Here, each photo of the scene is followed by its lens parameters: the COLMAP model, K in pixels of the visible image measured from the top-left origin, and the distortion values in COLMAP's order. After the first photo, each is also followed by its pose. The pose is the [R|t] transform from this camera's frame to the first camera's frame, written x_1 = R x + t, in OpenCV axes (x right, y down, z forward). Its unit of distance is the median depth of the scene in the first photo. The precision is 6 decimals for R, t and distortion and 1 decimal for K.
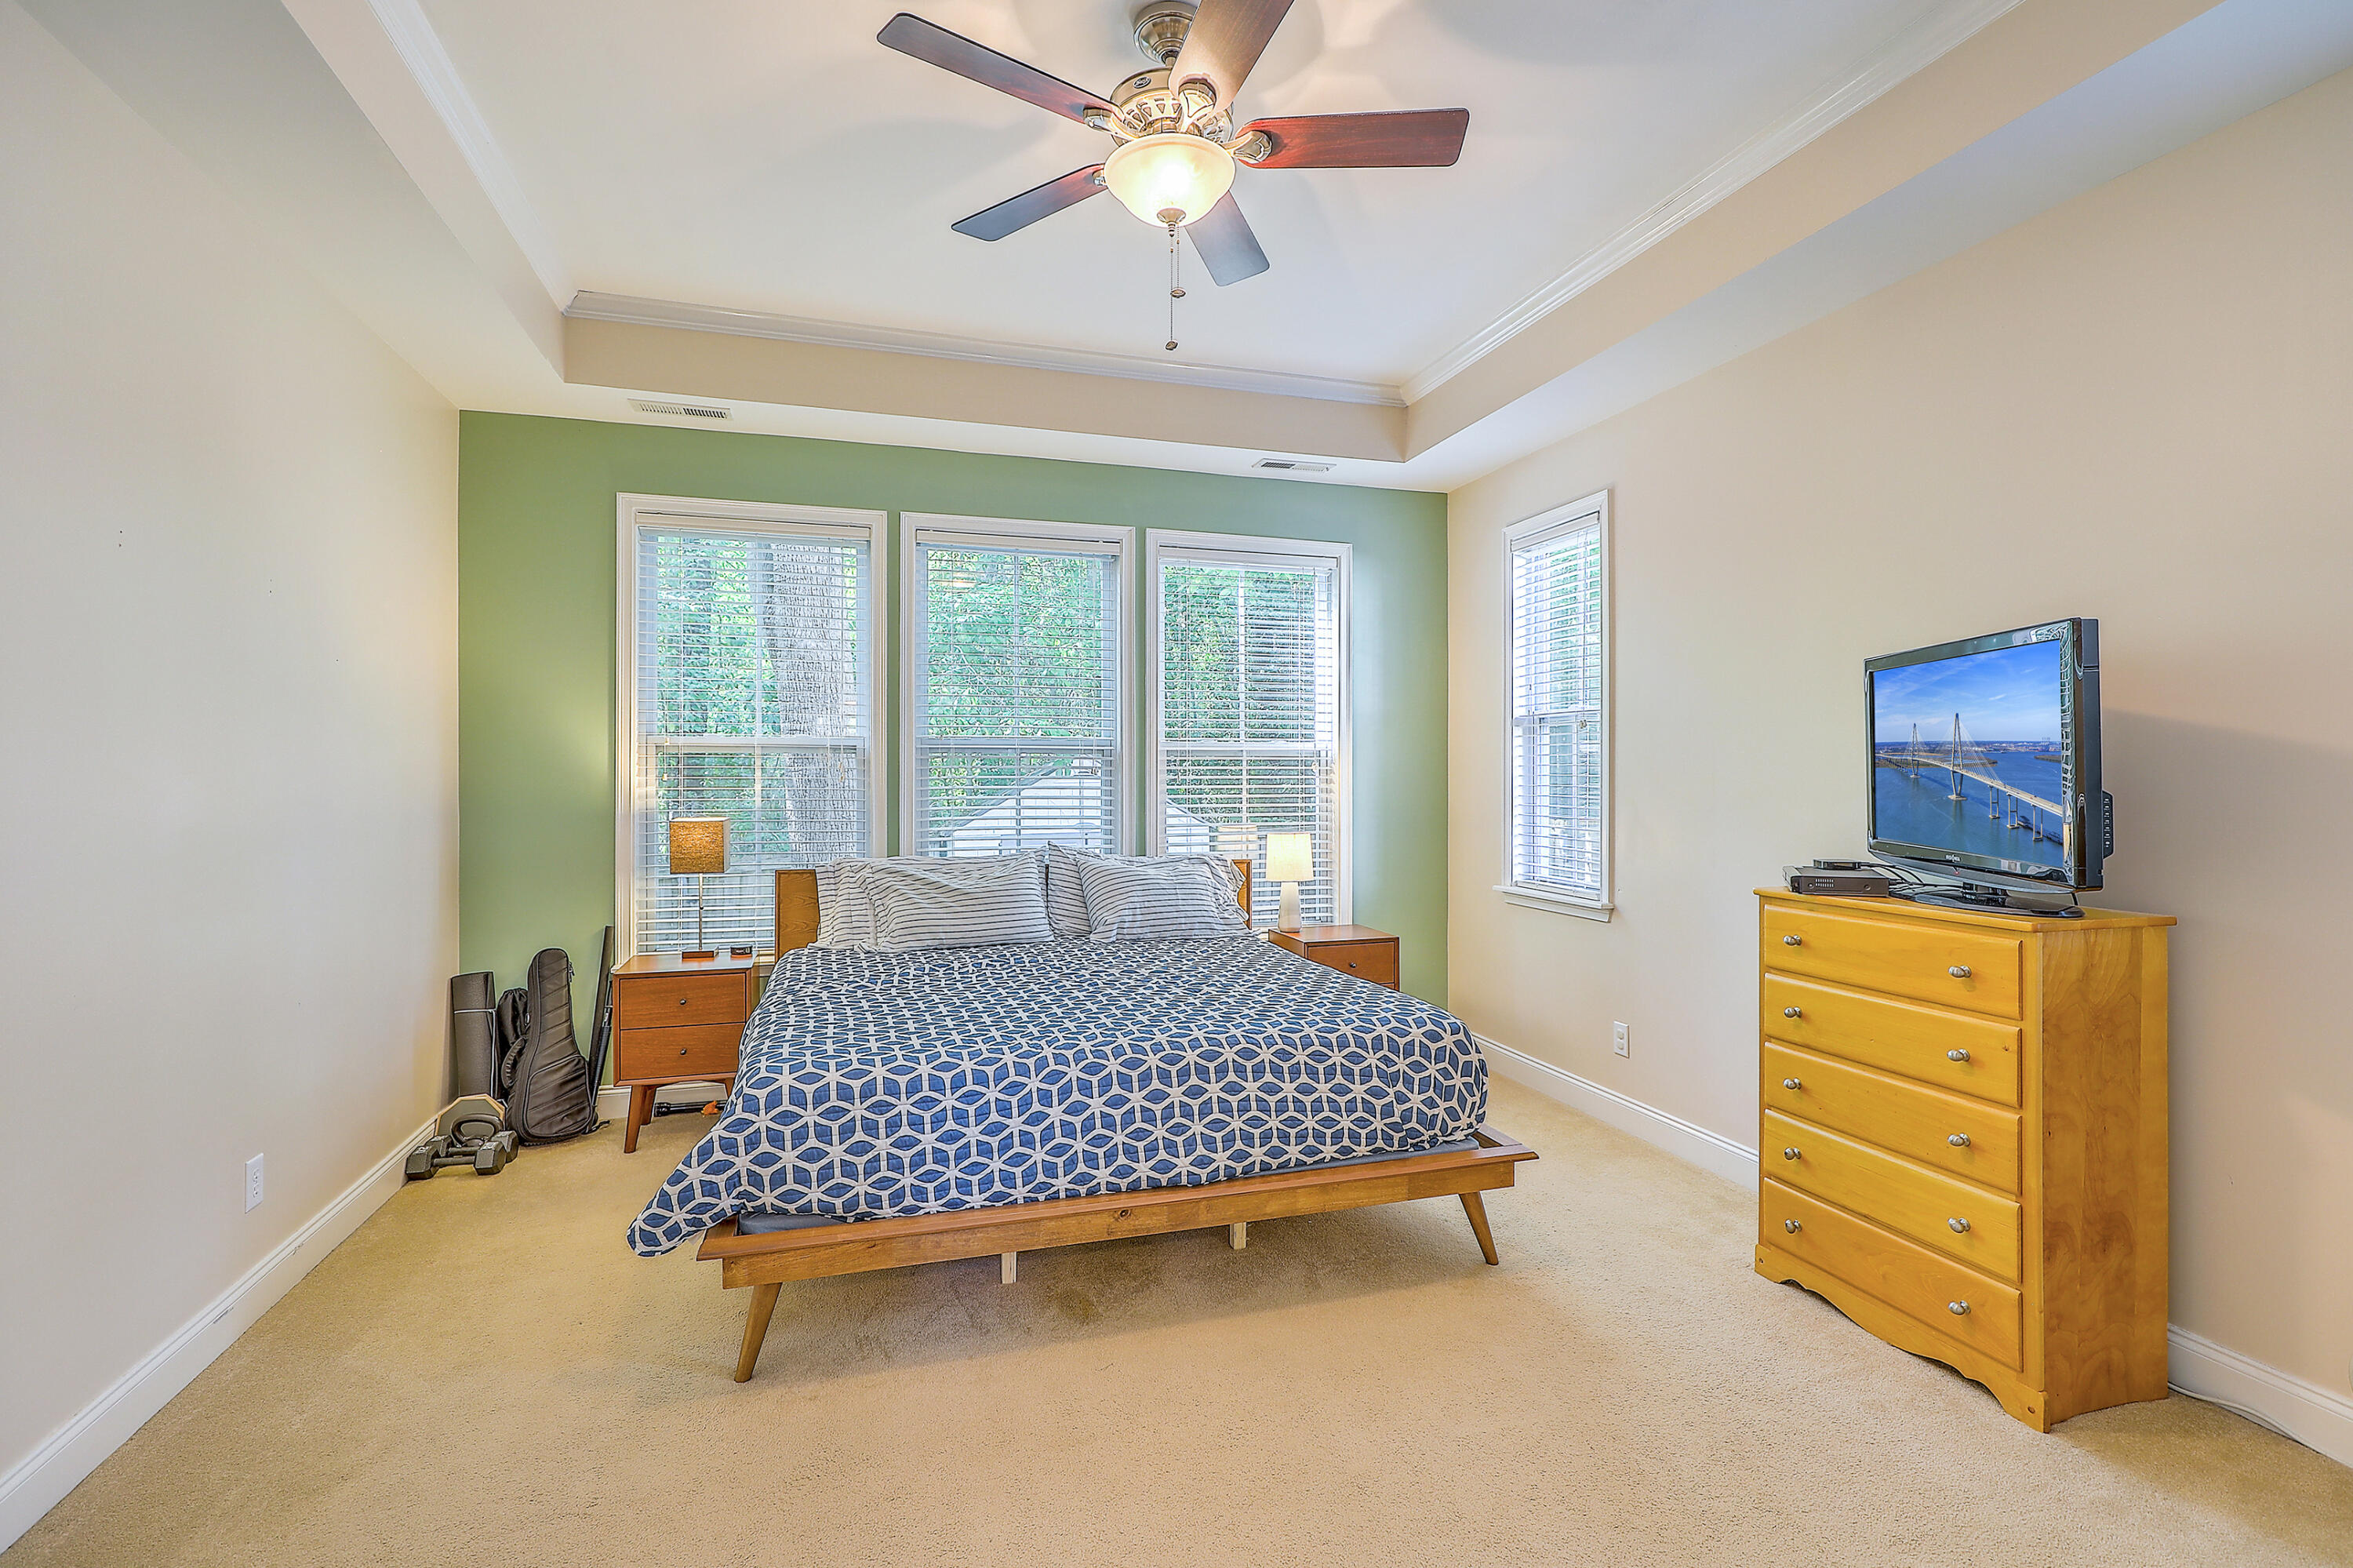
lens RADIAL K [[1066.2, 0, 1194.1], [0, 1066.2, 768.2], [0, 0, 1]] dist [0.003587, -0.002313]
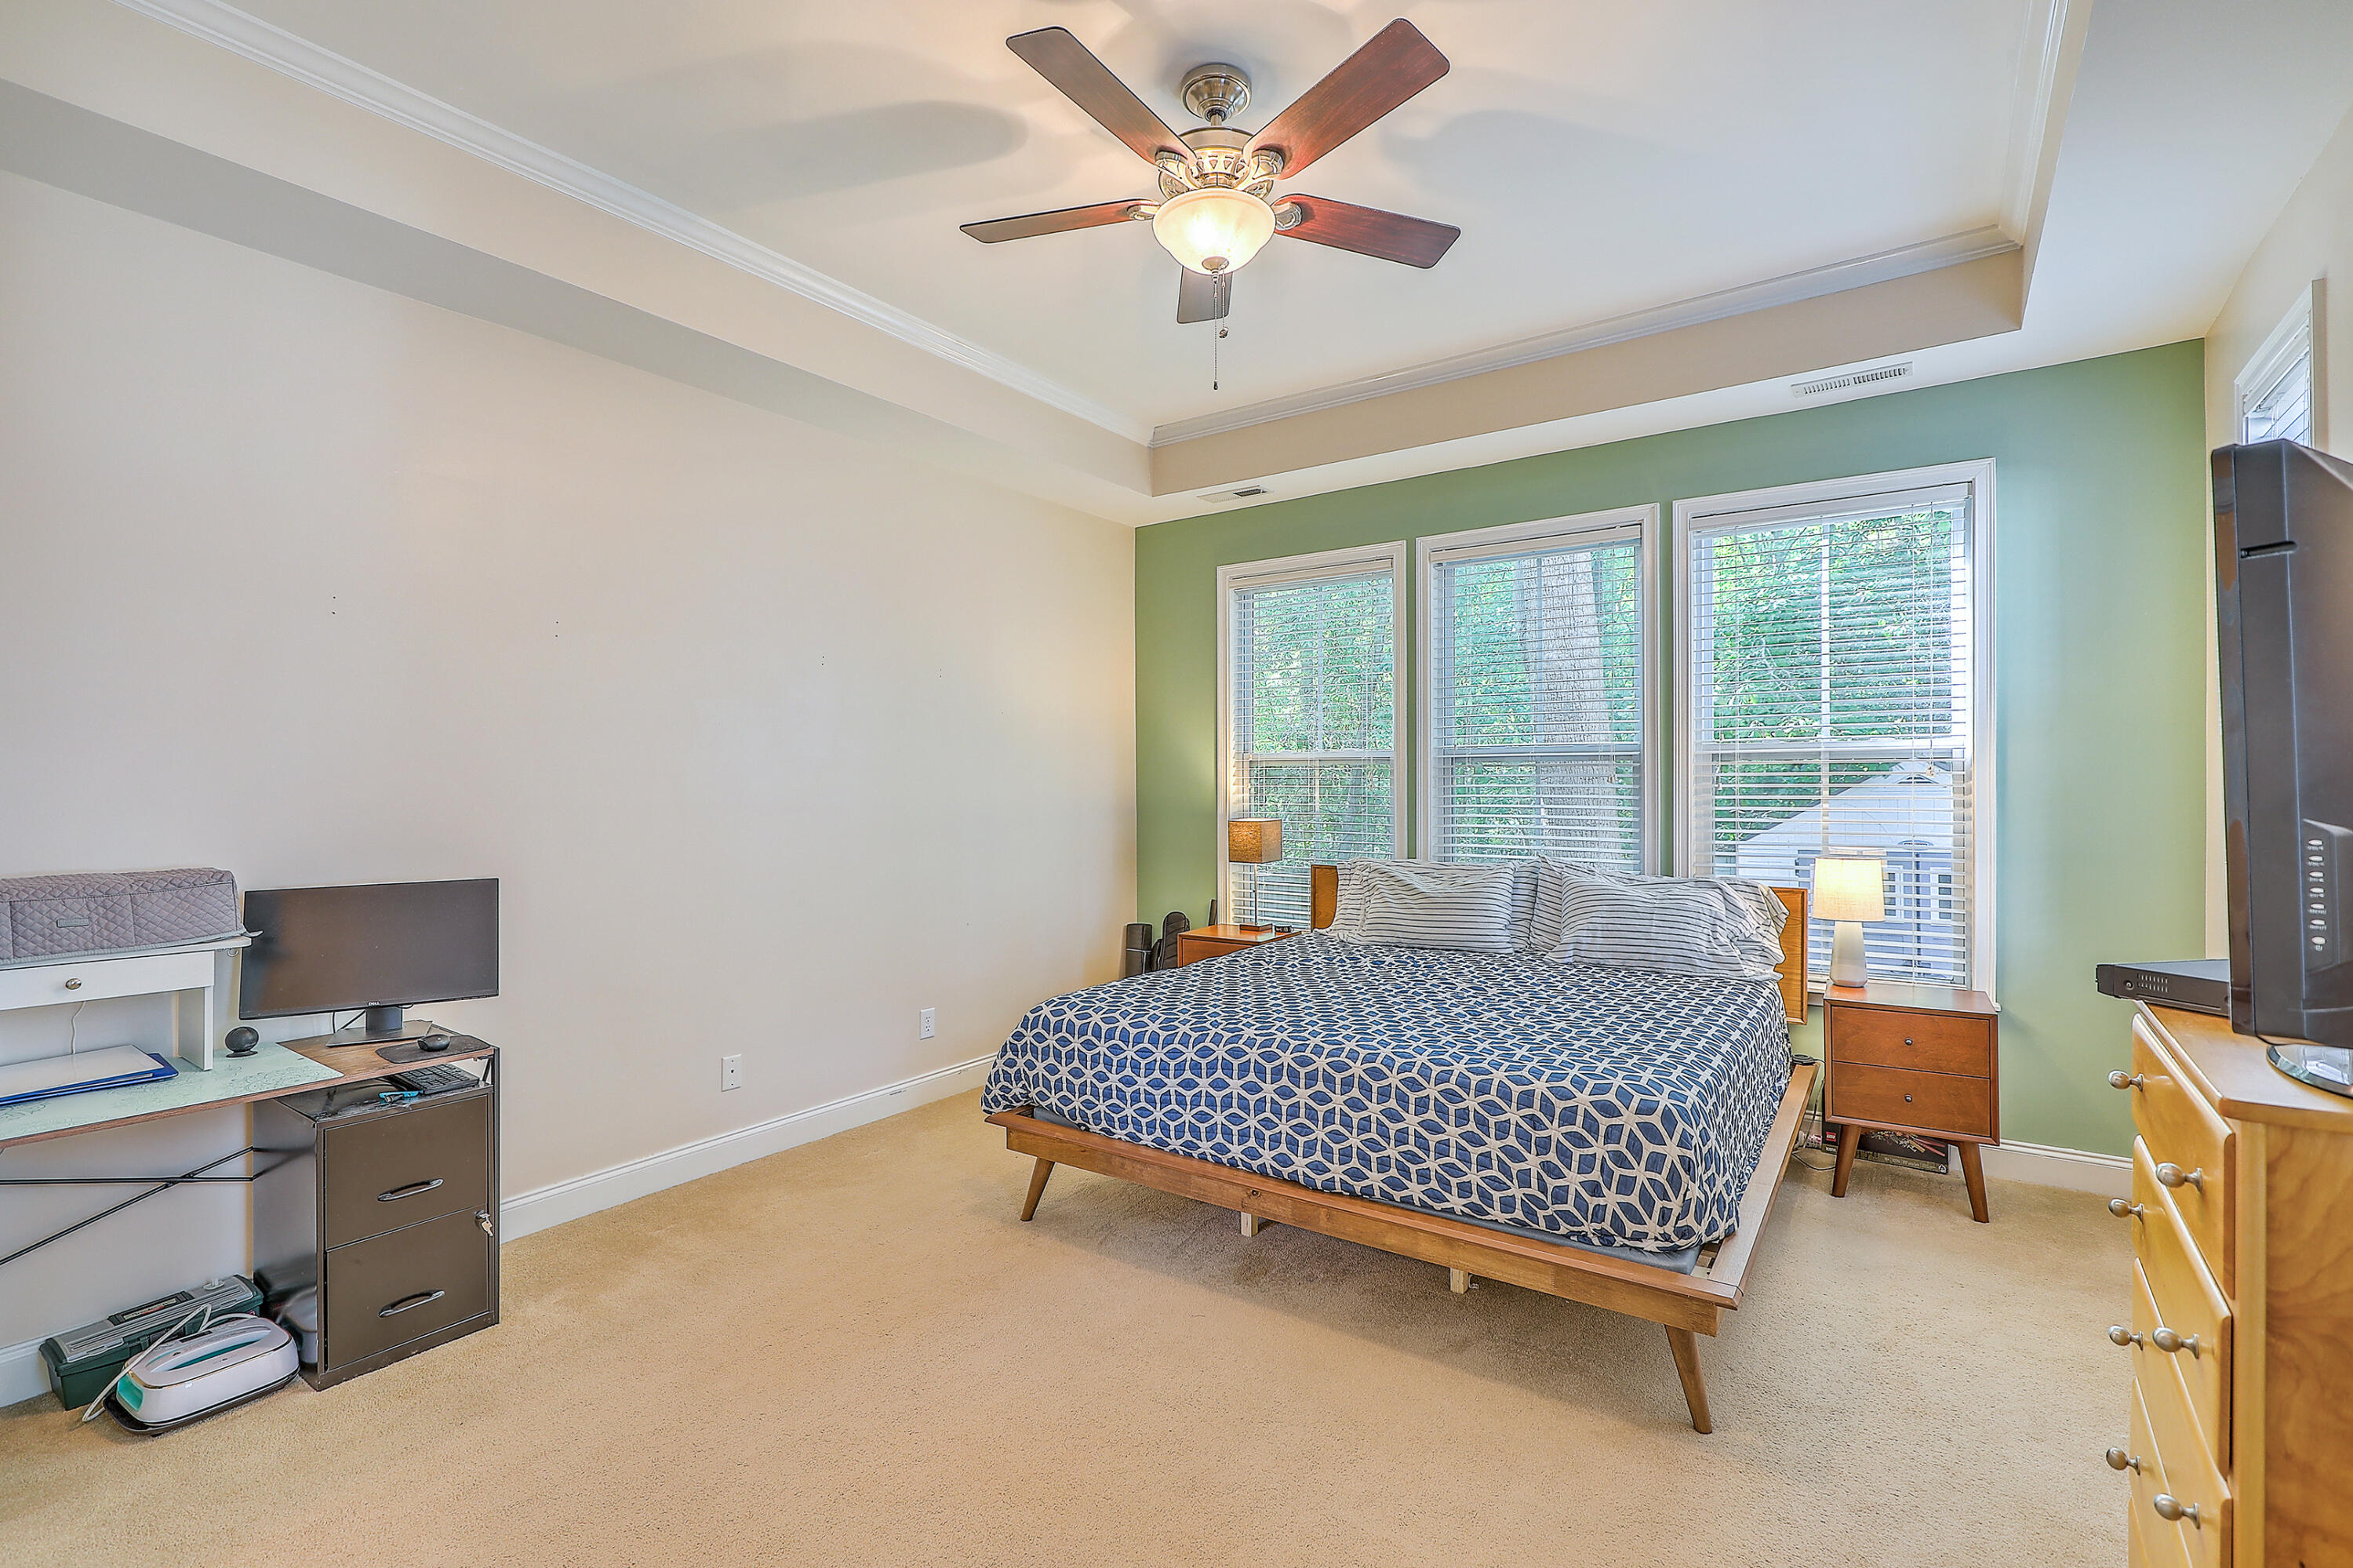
lens RADIAL K [[1066.2, 0, 1196.1], [0, 1066.2, 761.8], [0, 0, 1]] dist [0.003587, -0.002313]
pose [[0.622306, -0.015335, -0.782623, 0.641302], [0.009732, 0.999882, -0.011853, -0.006294], [0.782713, -0.000241, 0.622383, 0.239213]]
